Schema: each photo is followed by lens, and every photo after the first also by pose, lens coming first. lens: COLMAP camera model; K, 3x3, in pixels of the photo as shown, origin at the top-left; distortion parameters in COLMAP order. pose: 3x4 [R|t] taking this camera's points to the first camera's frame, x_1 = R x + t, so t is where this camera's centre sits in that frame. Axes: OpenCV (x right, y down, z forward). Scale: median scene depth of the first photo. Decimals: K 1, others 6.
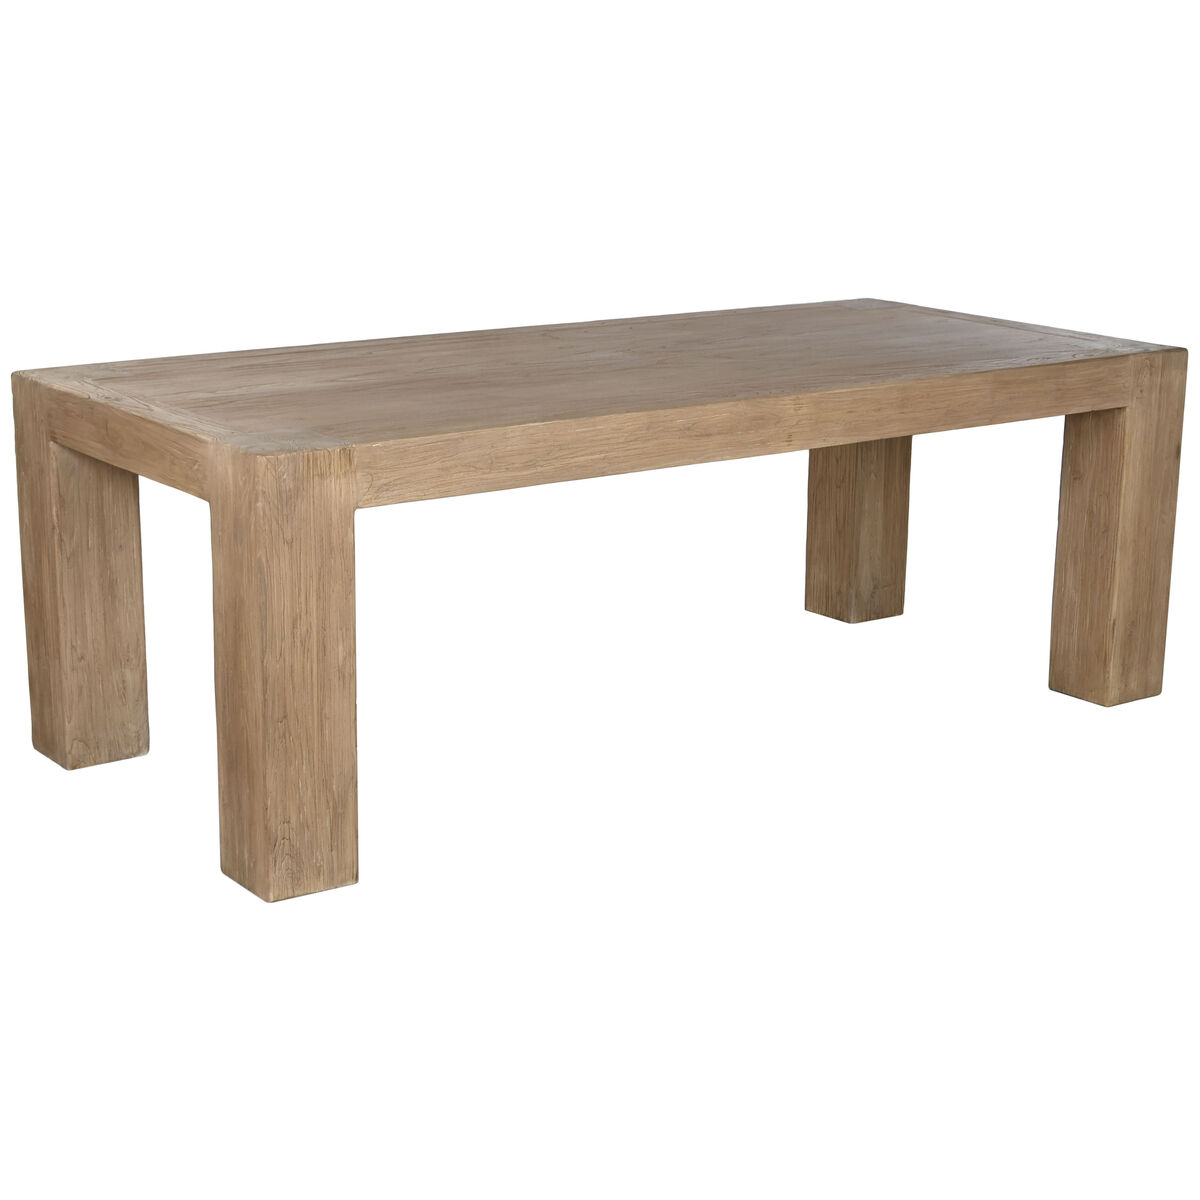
lens RADIAL K [[2304.3, 0, 599.6], [0, 2304.3, 736.0], [0, 0, 1]] dist [0.000443, 0.182834]
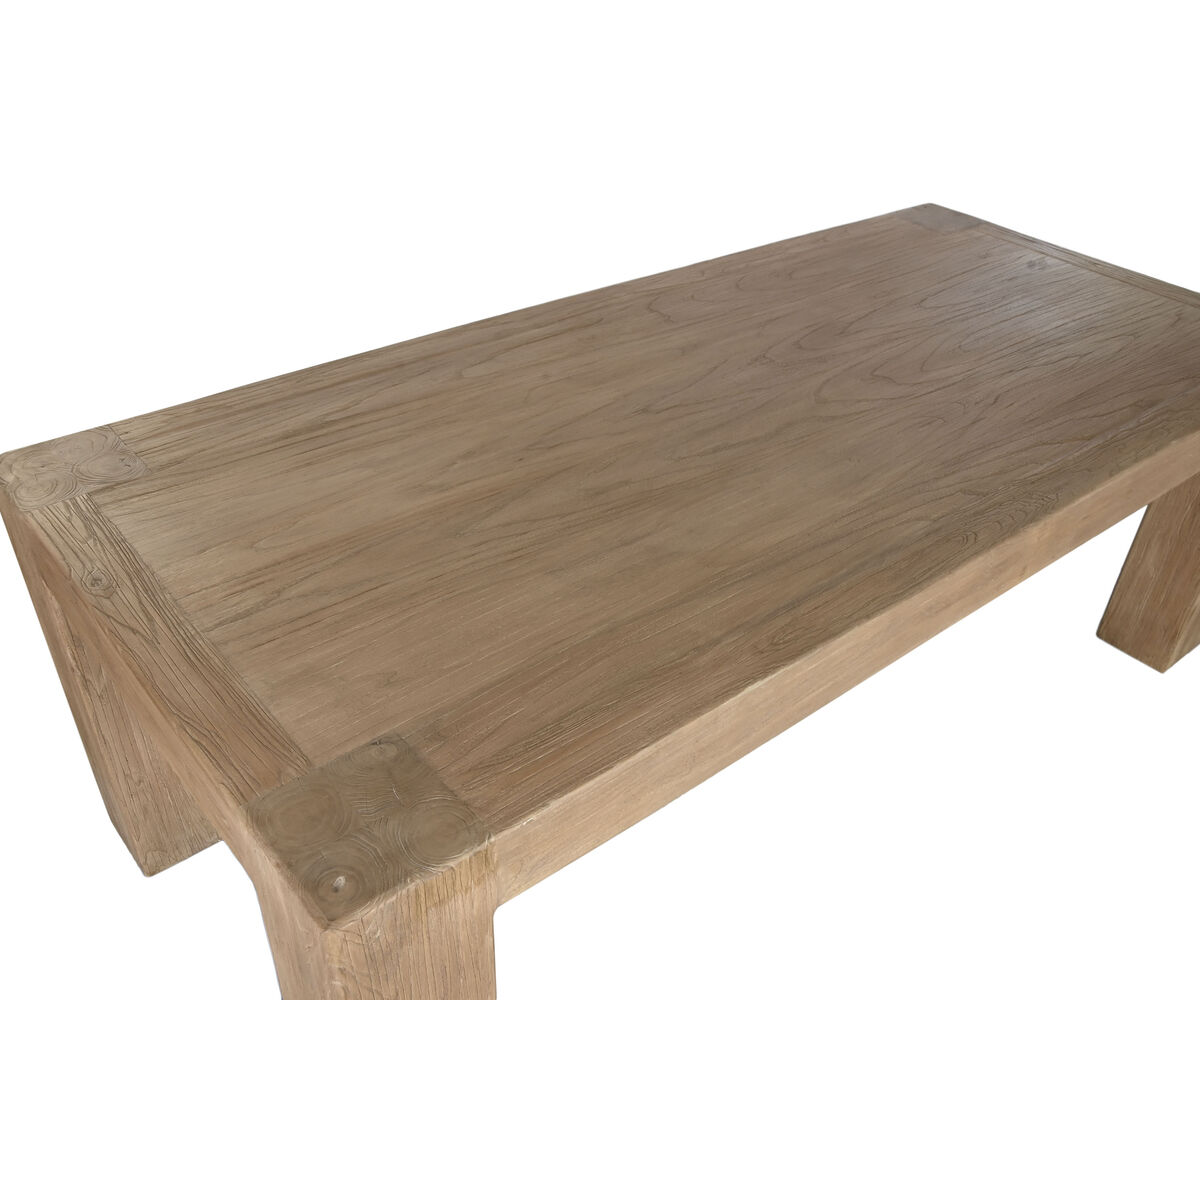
lens RADIAL K [[1080.1, 0, 601.1], [0, 1080.1, 658.1], [0, 0, 1]] dist [-0.036921, 0.001581]
pose [[0.997376, -0.019344, 0.069767, -0.093899], [-0.007656, 0.930060, 0.367327, -0.258191], [-0.071993, -0.366898, 0.927471, 0.735762]]
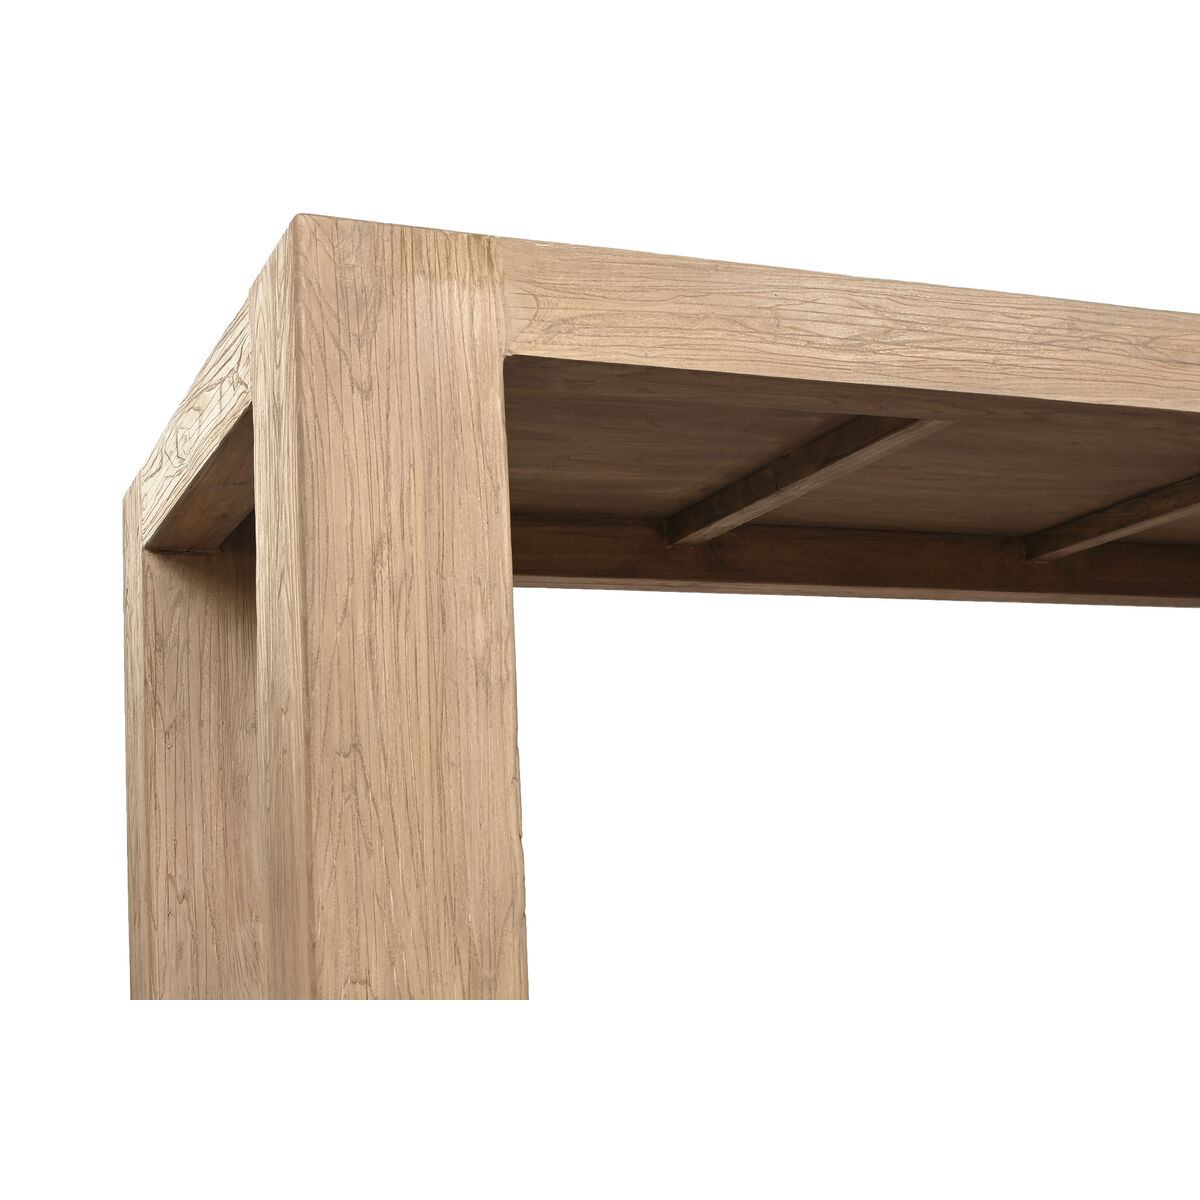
lens RADIAL K [[1764.8, 0, 598.4], [0, 1764.8, 647.3], [0, 0, 1]] dist [-0.004581, 0.067984]
pose [[0.972918, -0.096412, -0.210082, -0.008211], [-0.002322, 0.904740, -0.425959, 0.126317], [0.231137, 0.414911, 0.880014, 0.664289]]
